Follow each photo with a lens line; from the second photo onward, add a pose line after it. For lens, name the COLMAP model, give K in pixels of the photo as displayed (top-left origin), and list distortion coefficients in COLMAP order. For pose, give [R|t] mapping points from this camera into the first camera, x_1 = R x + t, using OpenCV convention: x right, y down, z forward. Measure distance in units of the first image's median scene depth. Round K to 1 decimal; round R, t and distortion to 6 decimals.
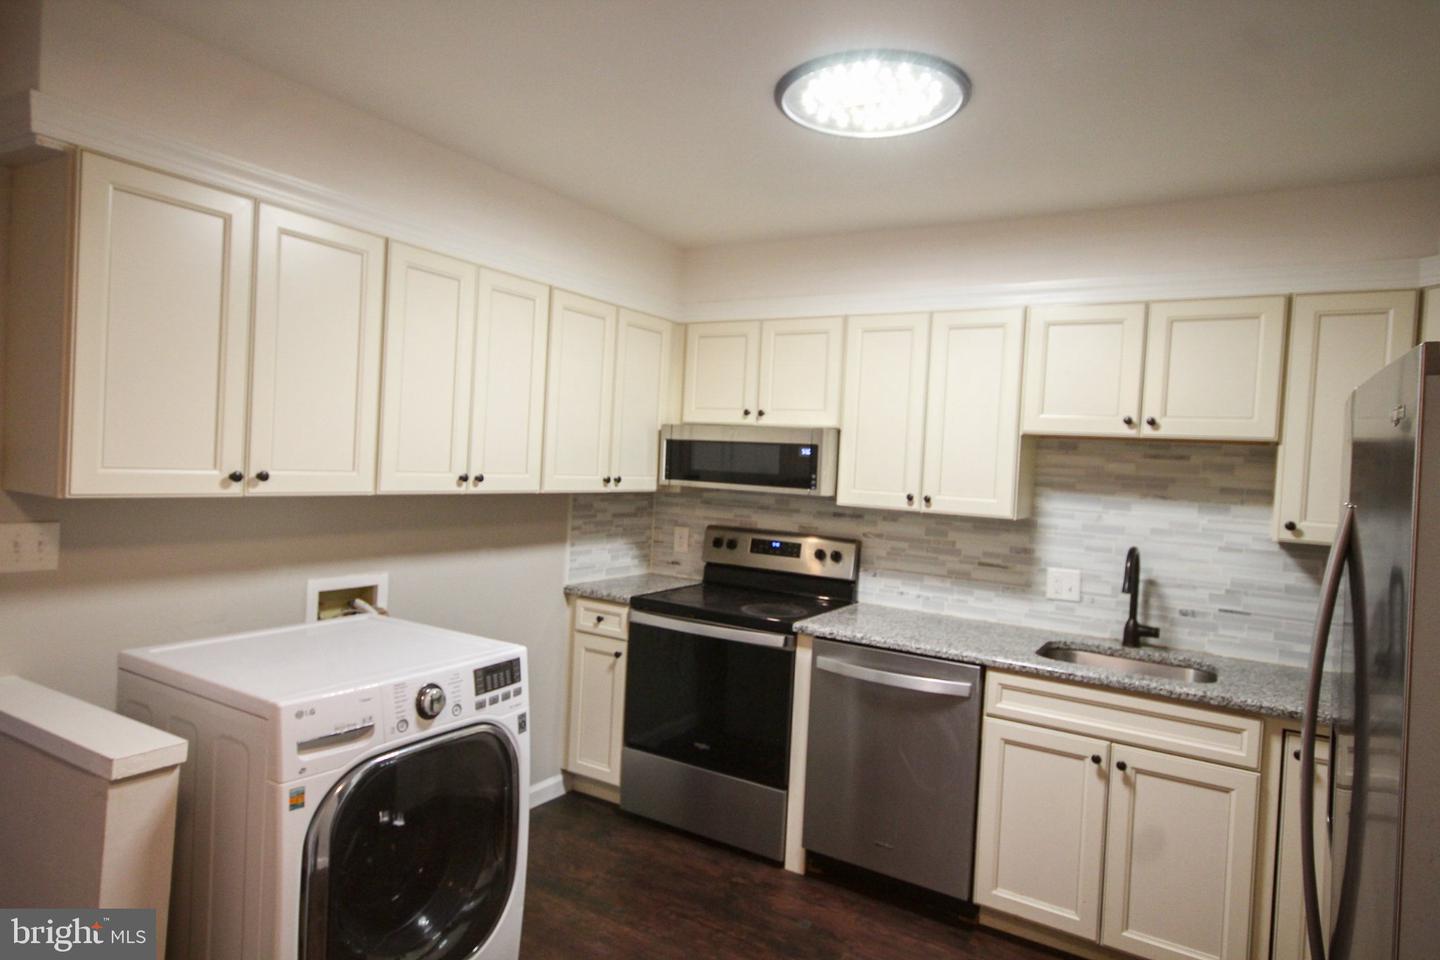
lens RADIAL K [[836.0, 0, 724.0], [0, 836.0, 480.1], [0, 0, 1]] dist [0.003798, 0.001882]
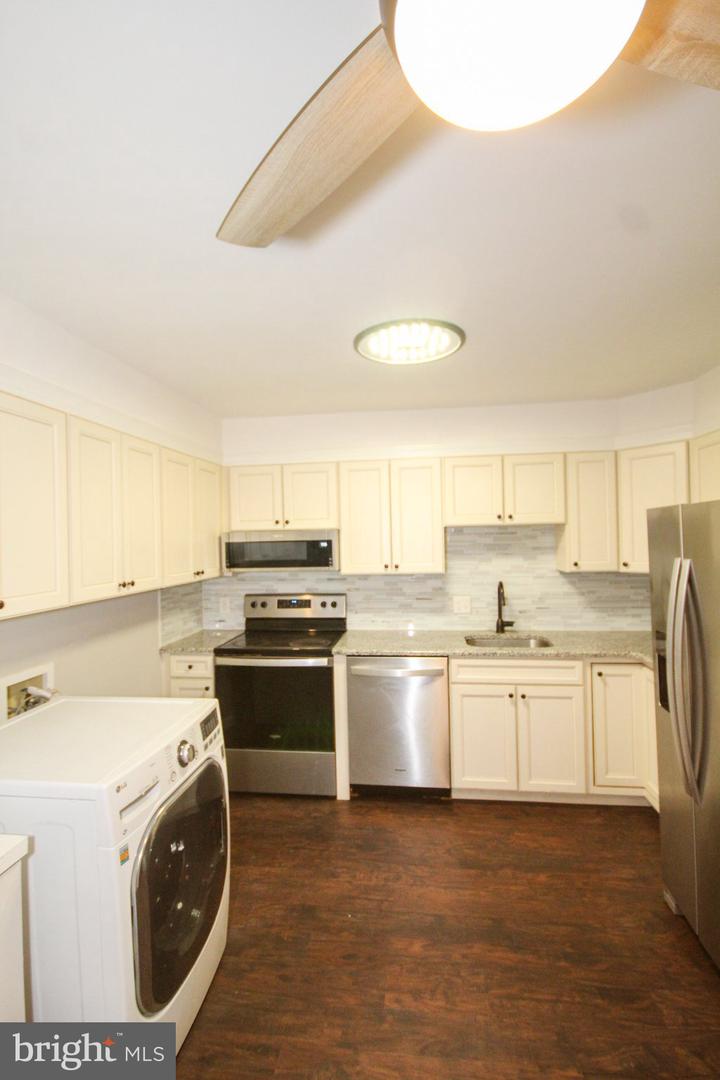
lens RADIAL K [[495.6, 0, 359.2], [0, 495.6, 538.1], [0, 0, 1]] dist [0.002676, -0.010412]
pose [[0.911737, -0.072894, 0.404255, -0.250750], [0.080926, 0.996716, -0.002792, -0.040674], [-0.402724, 0.035260, 0.914642, 0.078957]]
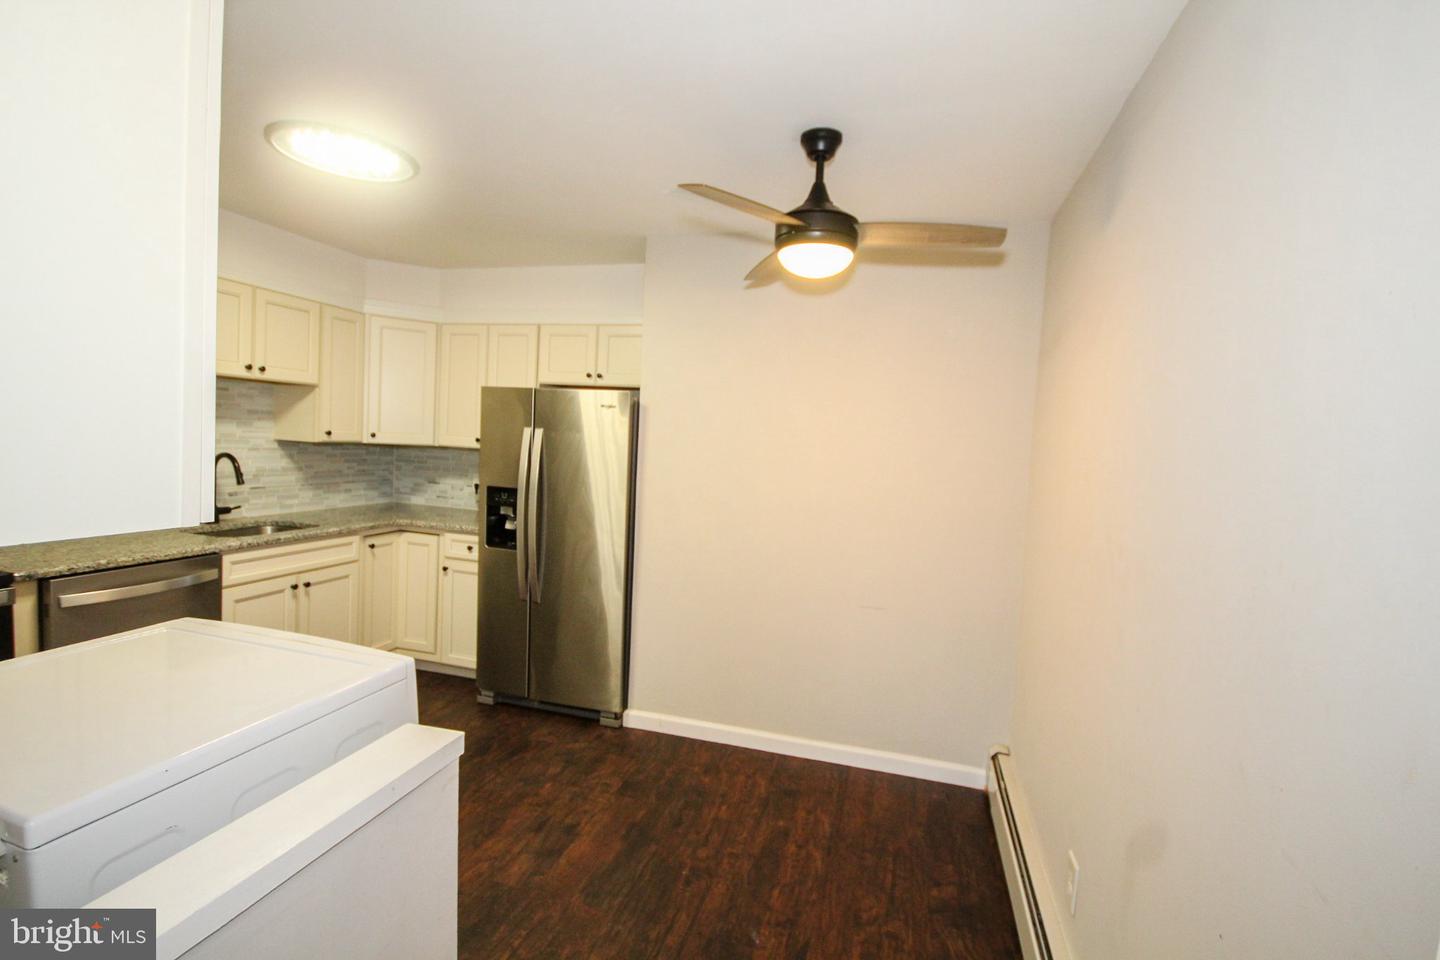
lens RADIAL K [[665.3, 0, 722.0], [0, 665.3, 481.5], [0, 0, 1]] dist [0.001896, 0.000819]
pose [[-0.263055, -0.131479, 0.955780, -0.798127], [-0.042109, 0.991291, 0.124774, -0.048242], [-0.963861, -0.007425, -0.266301, 0.464398]]
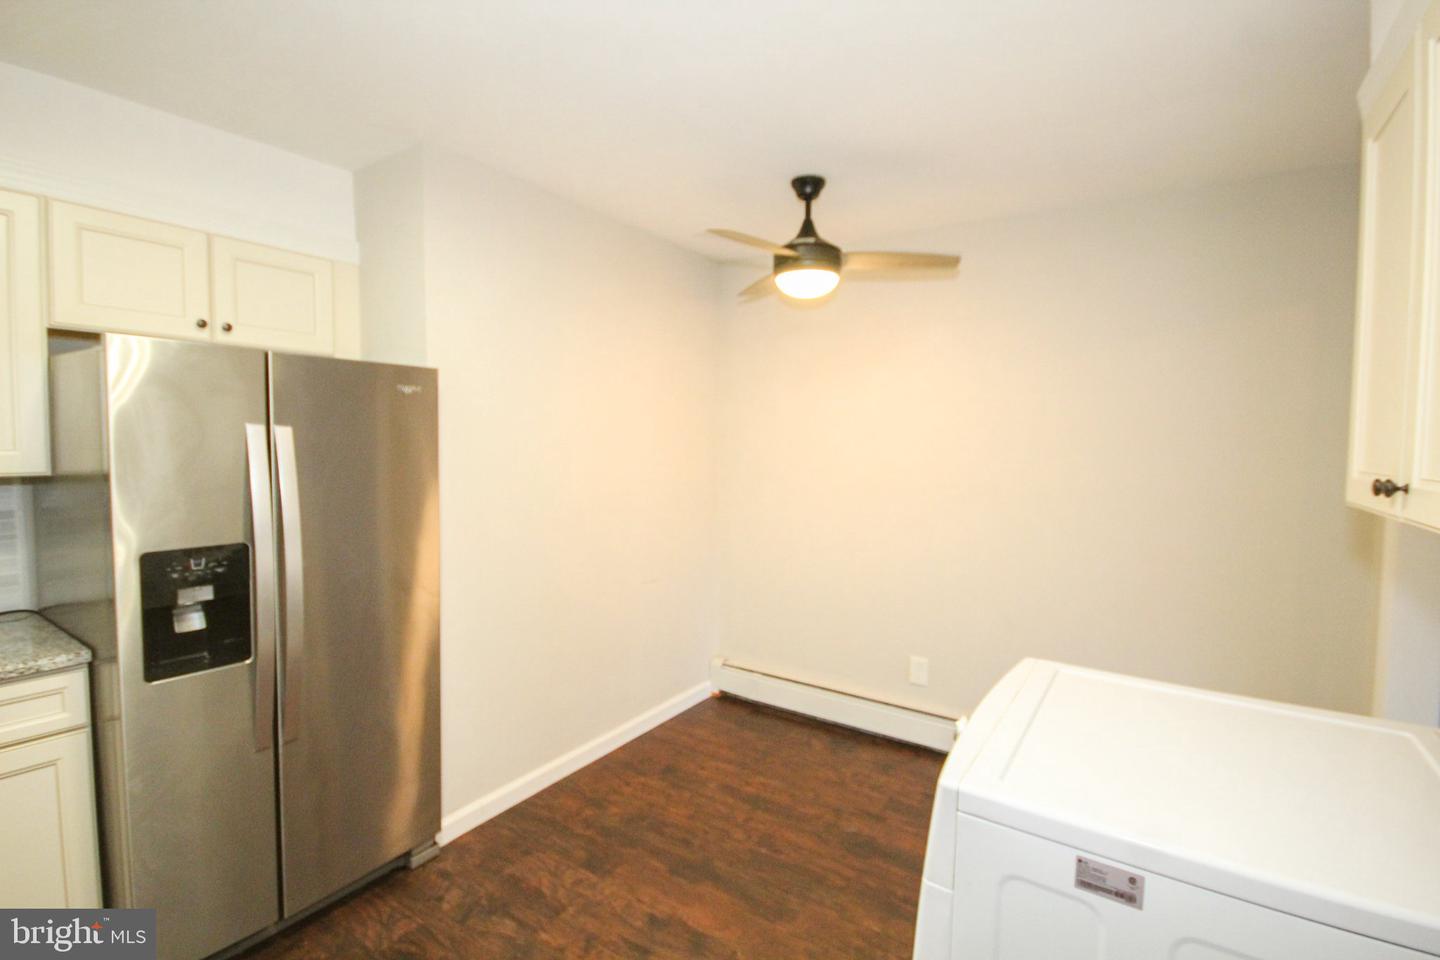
lens RADIAL K [[660.9, 0, 727.3], [0, 660.9, 479.7], [0, 0, 1]] dist [0.002676, -0.010412]
pose [[-0.997239, -0.066586, 0.032878, -0.073778], [-0.063485, 0.994117, 0.087762, -0.014770], [-0.038528, 0.085432, -0.995599, 1.046331]]
